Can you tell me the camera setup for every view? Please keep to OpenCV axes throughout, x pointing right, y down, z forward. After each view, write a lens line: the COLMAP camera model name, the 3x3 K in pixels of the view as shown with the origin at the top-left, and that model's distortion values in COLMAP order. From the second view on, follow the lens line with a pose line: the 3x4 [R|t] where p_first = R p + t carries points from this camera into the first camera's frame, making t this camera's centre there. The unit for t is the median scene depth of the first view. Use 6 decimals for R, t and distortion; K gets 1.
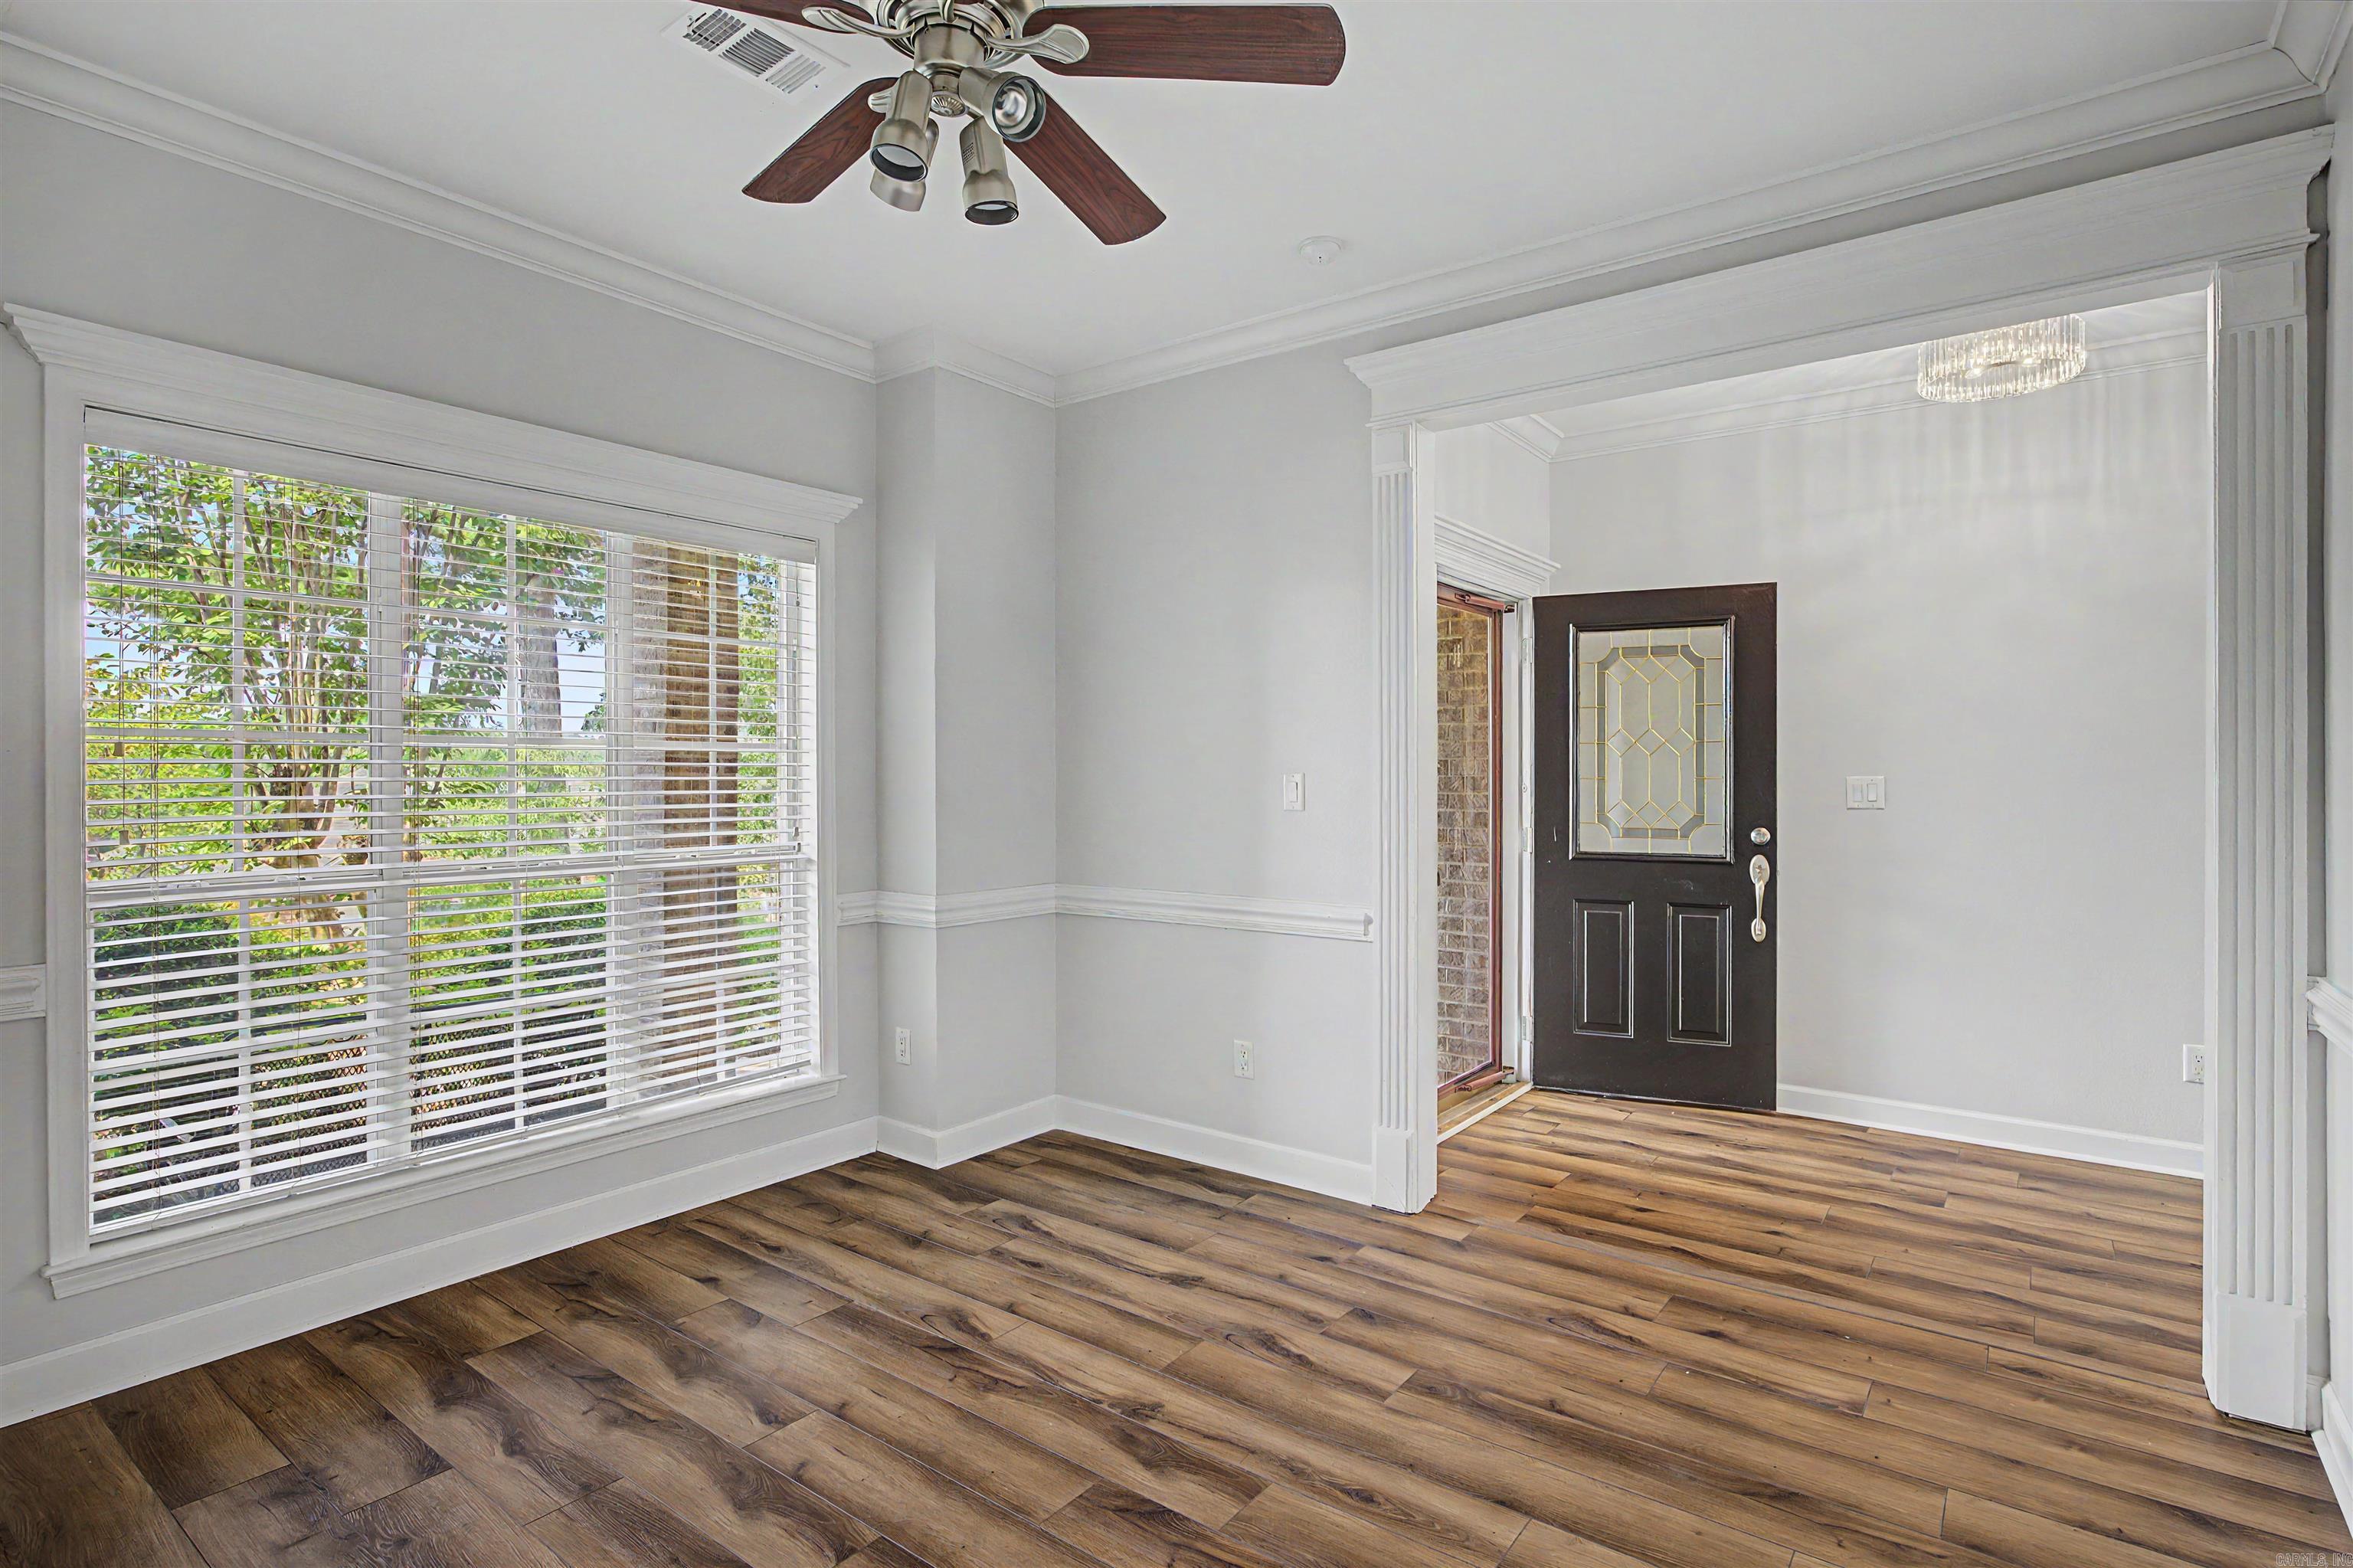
lens RADIAL K [[1164.4, 0, 1179.8], [0, 1164.4, 779.4], [0, 0, 1]] dist [0.000860, 0.001461]
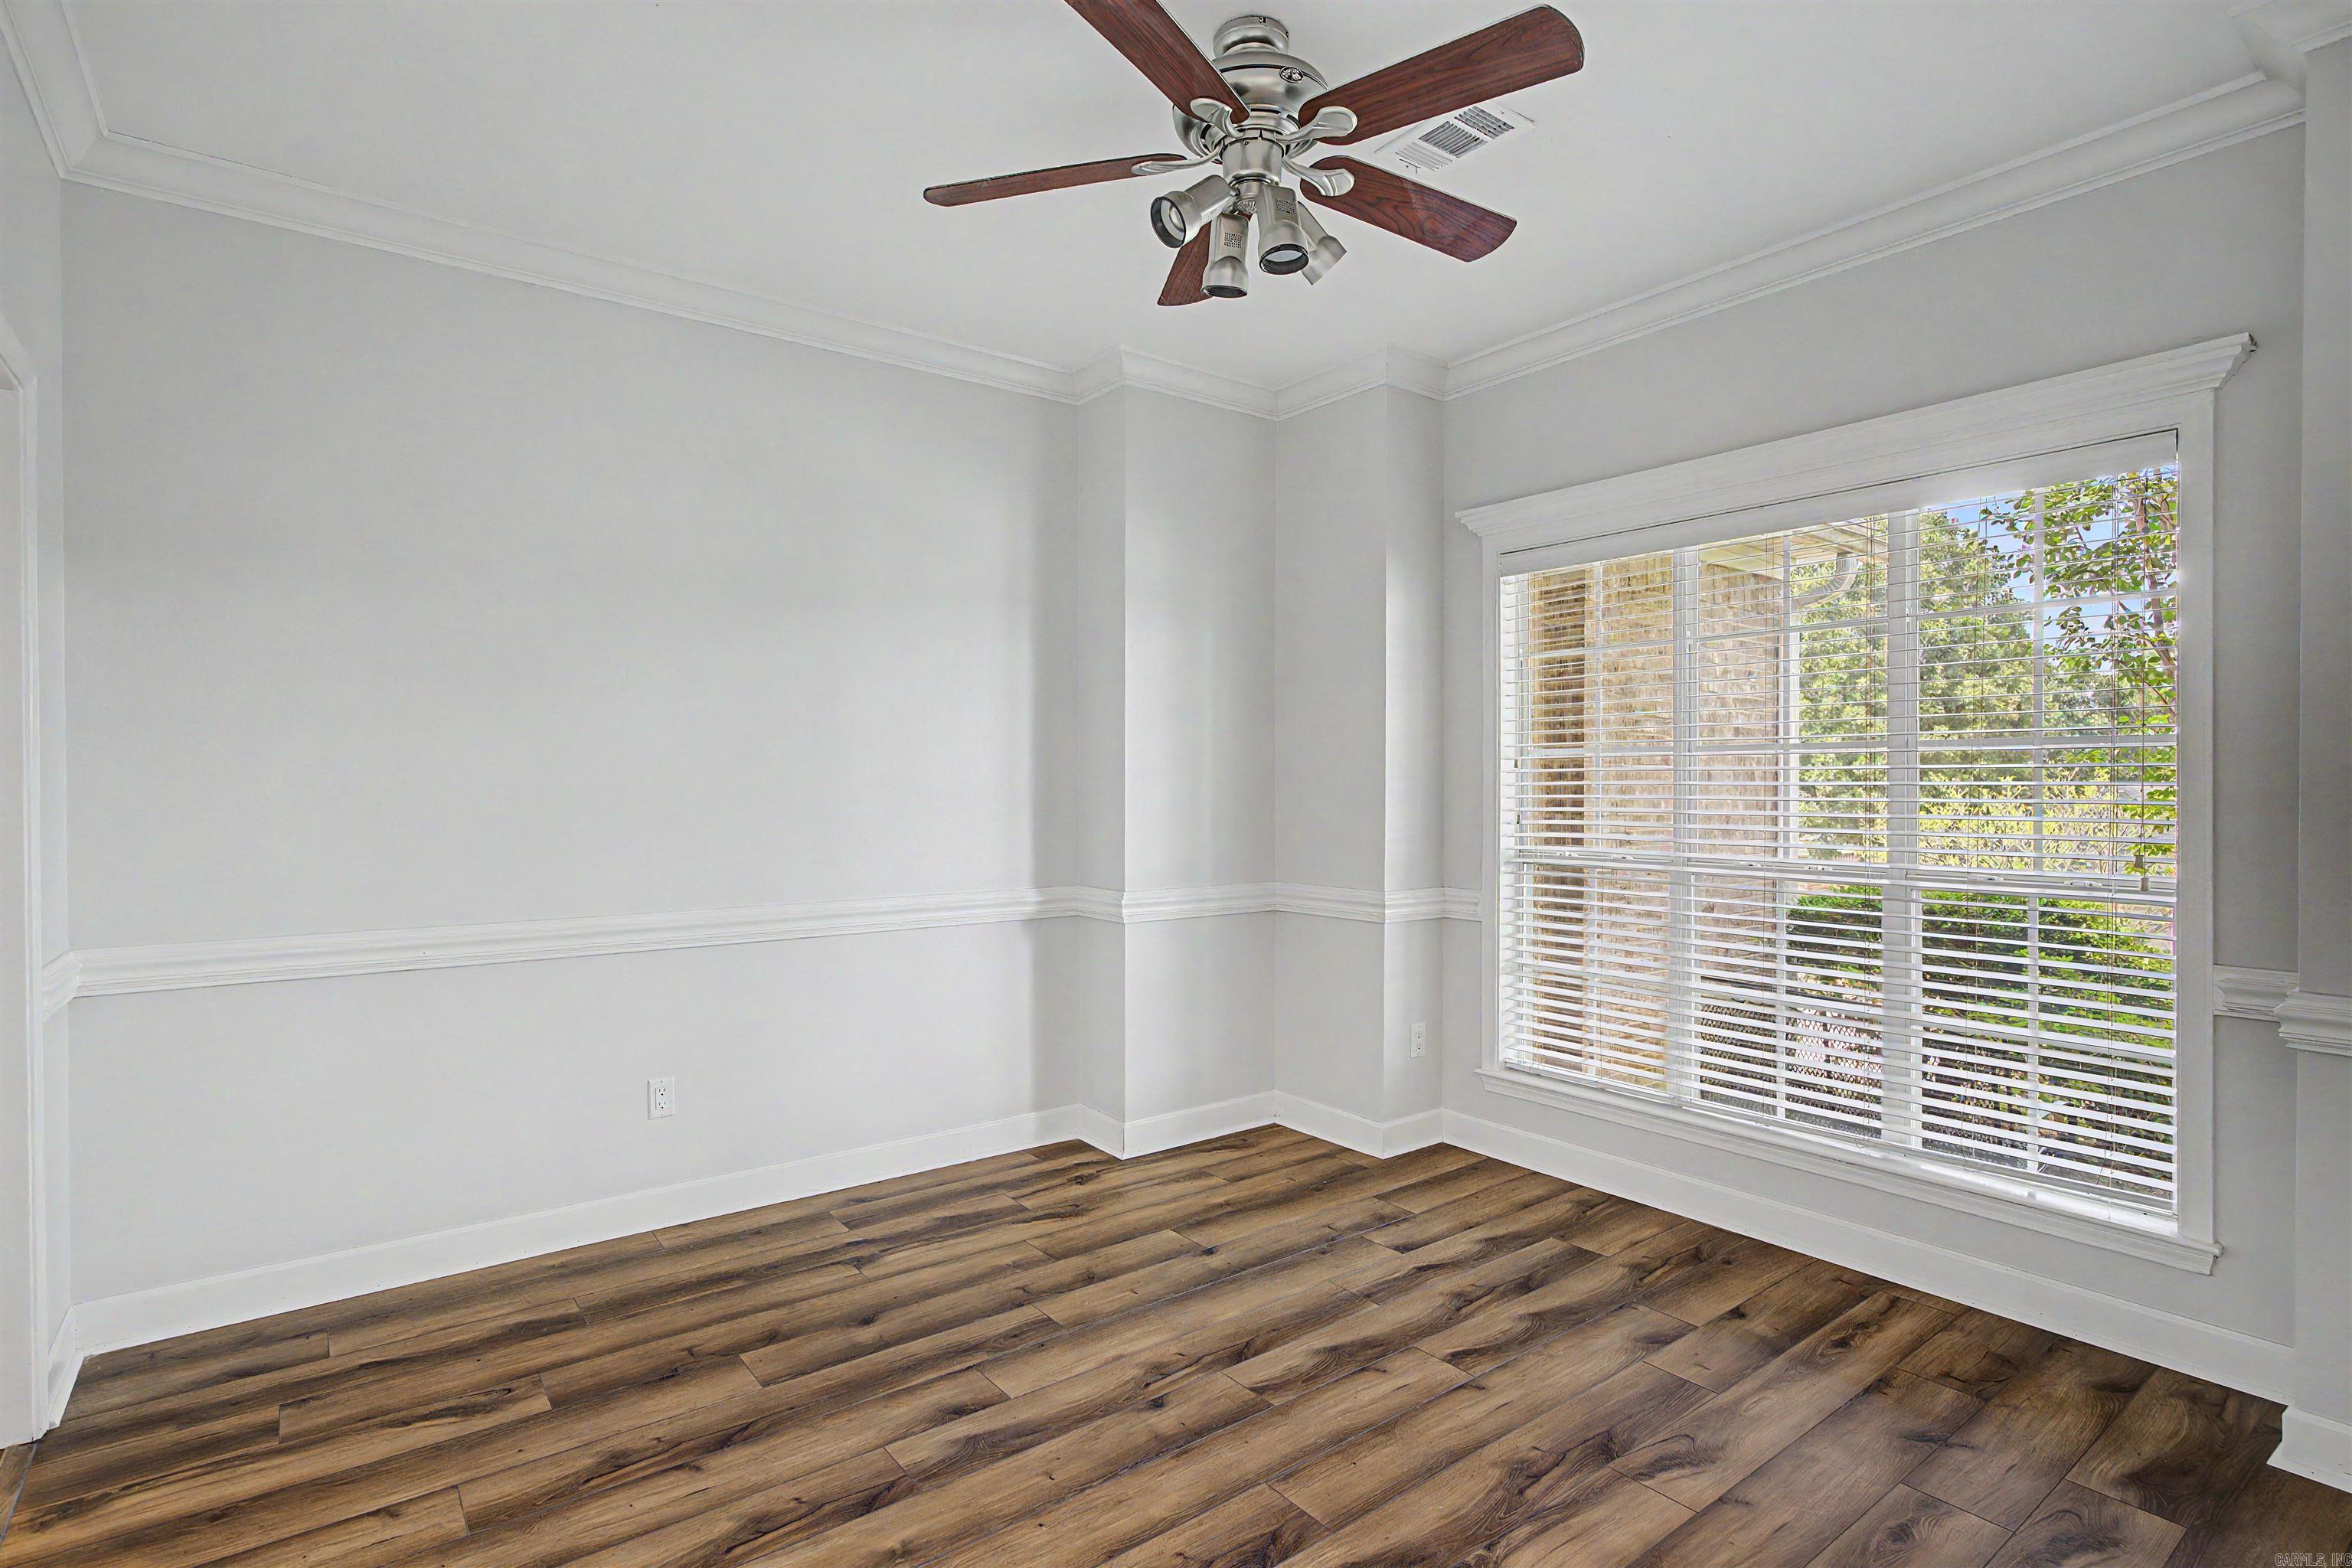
lens RADIAL K [[1163.8, 0, 1175.5], [0, 1163.8, 786.2], [0, 0, 1]] dist [0.000860, 0.001461]
pose [[-0.265554, 0.006473, -0.964074, 0.648504], [0.000362, 0.999978, 0.006614, -0.005231], [0.964096, 0.001407, -0.265550, 0.839637]]
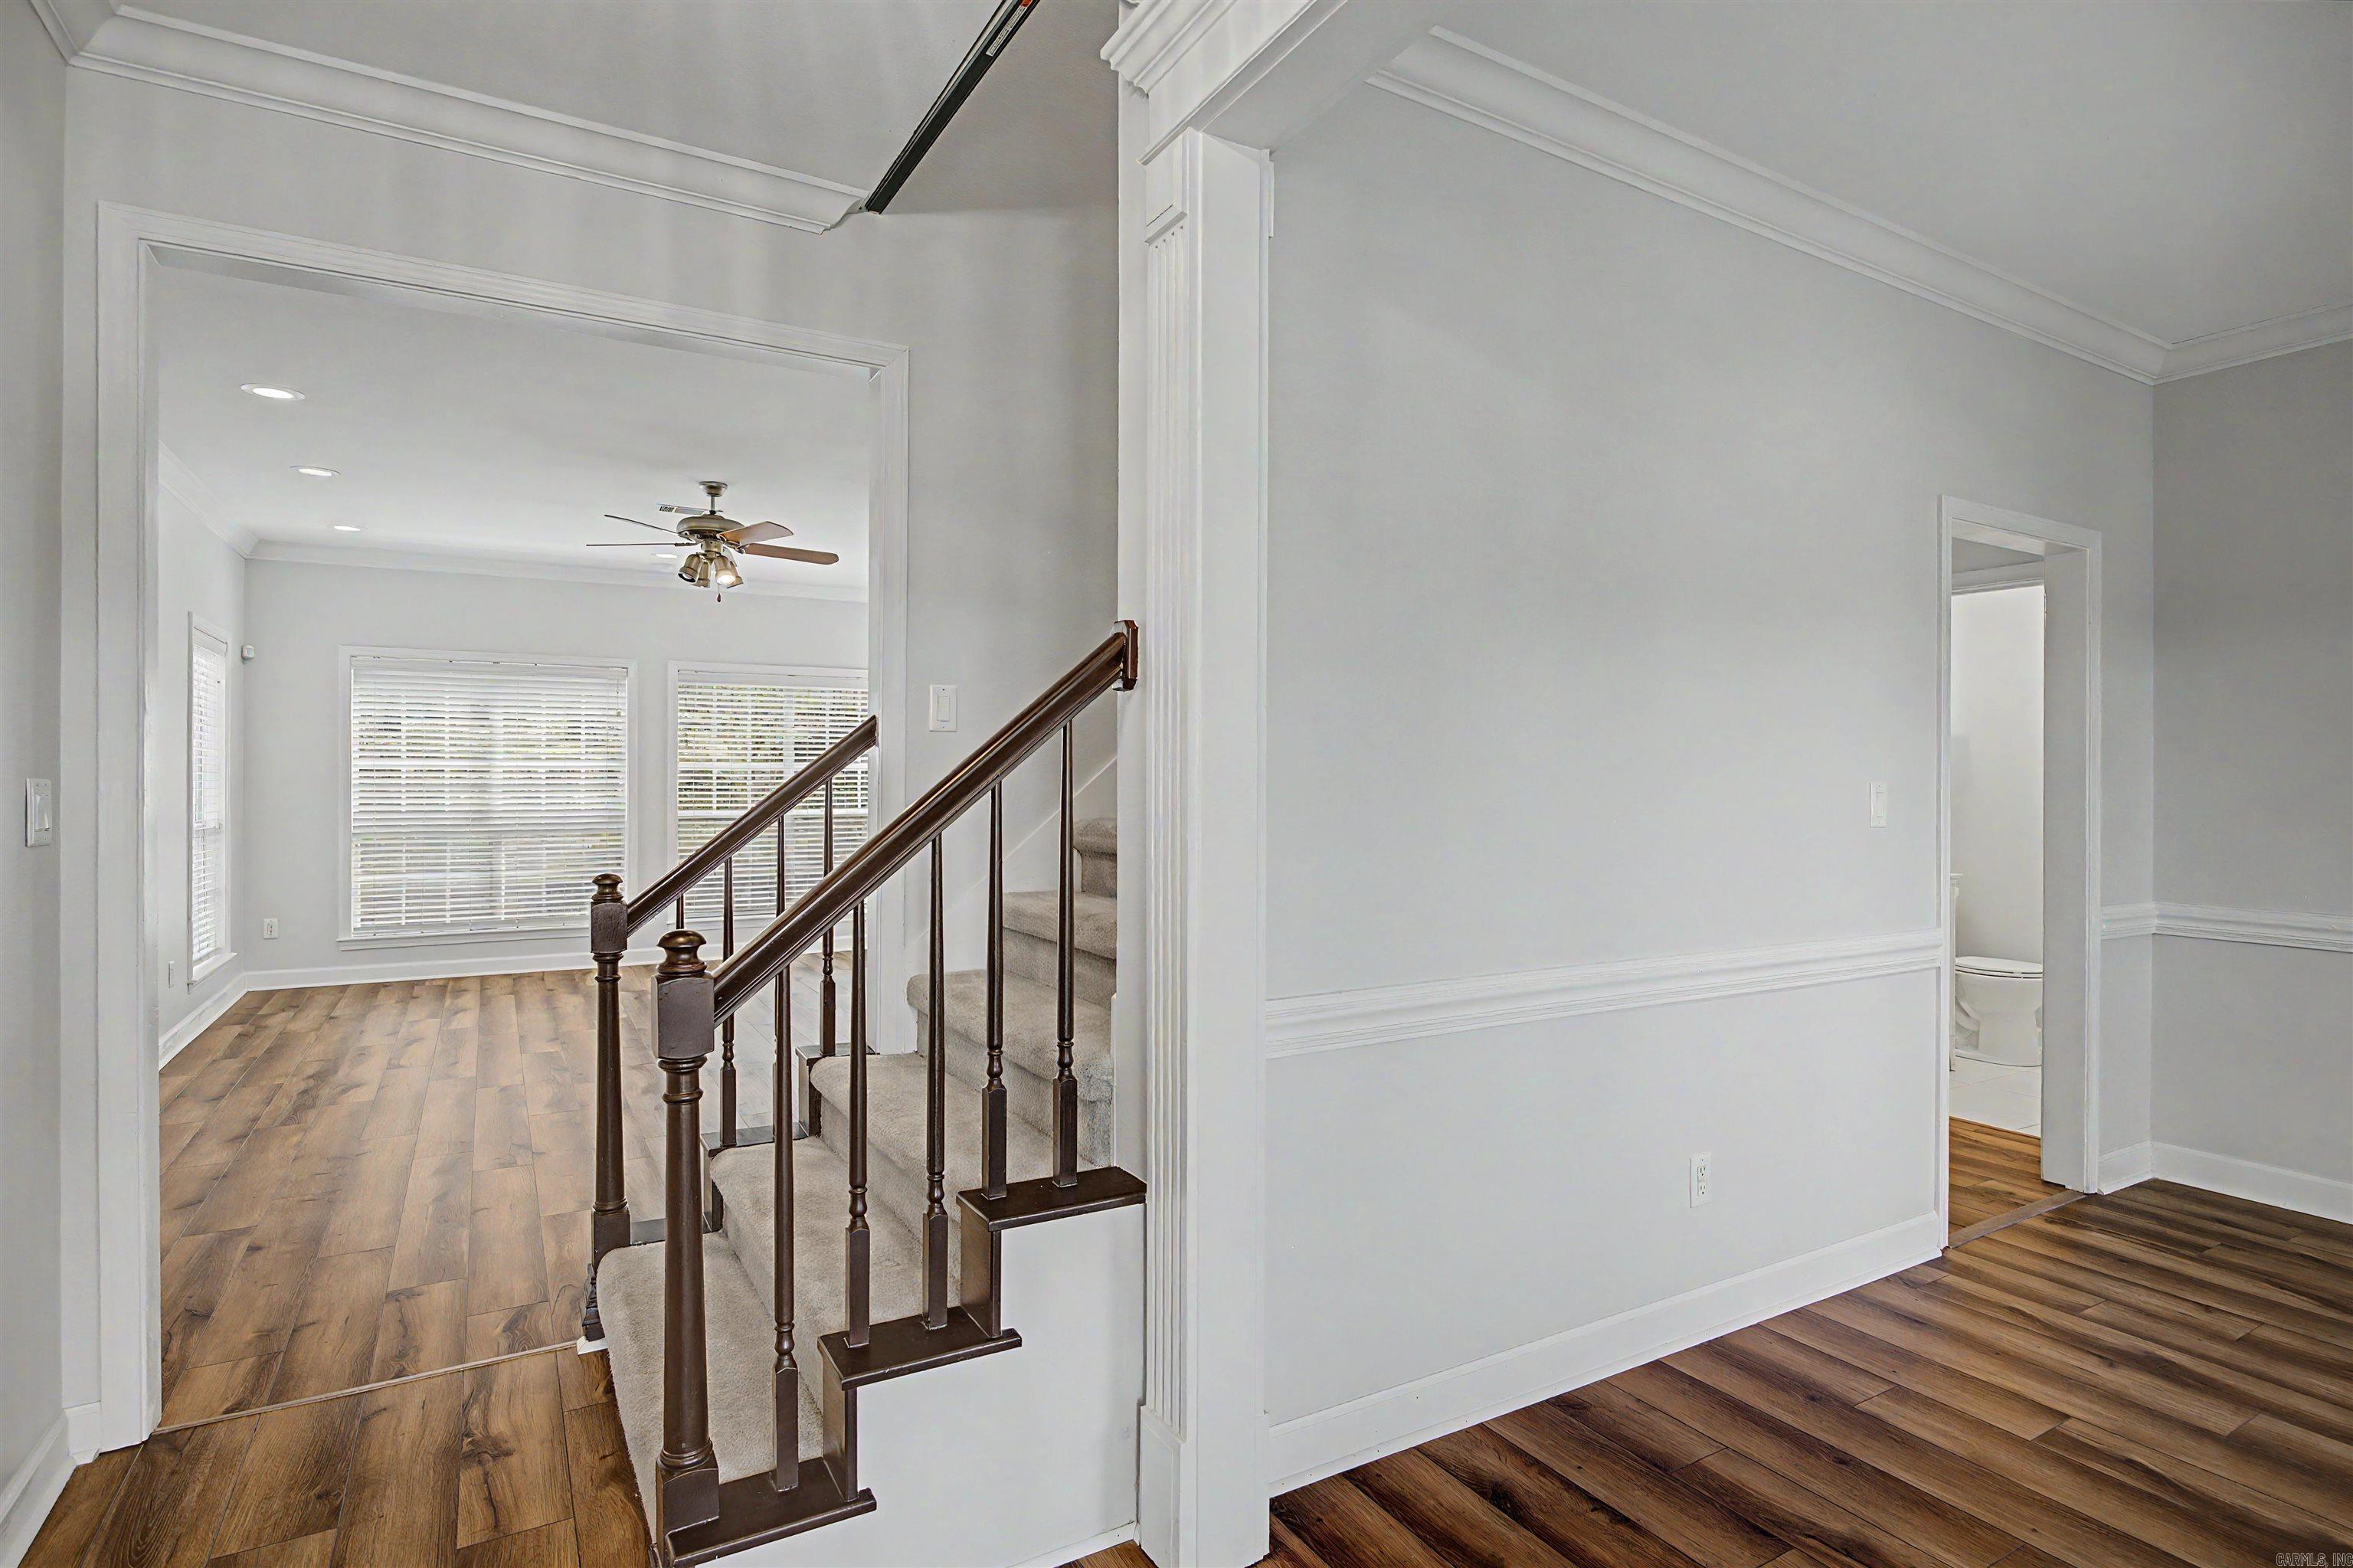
lens RADIAL K [[1198.8, 0, 1177.8], [0, 1198.8, 782.6], [0, 0, 1]] dist [-0.012965, 0.000617]
pose [[-0.924166, -0.006254, 0.381939, 0.515365], [-0.005508, 0.999980, 0.003048, -0.006193], [-0.381950, 0.000713, -0.924183, 1.498061]]
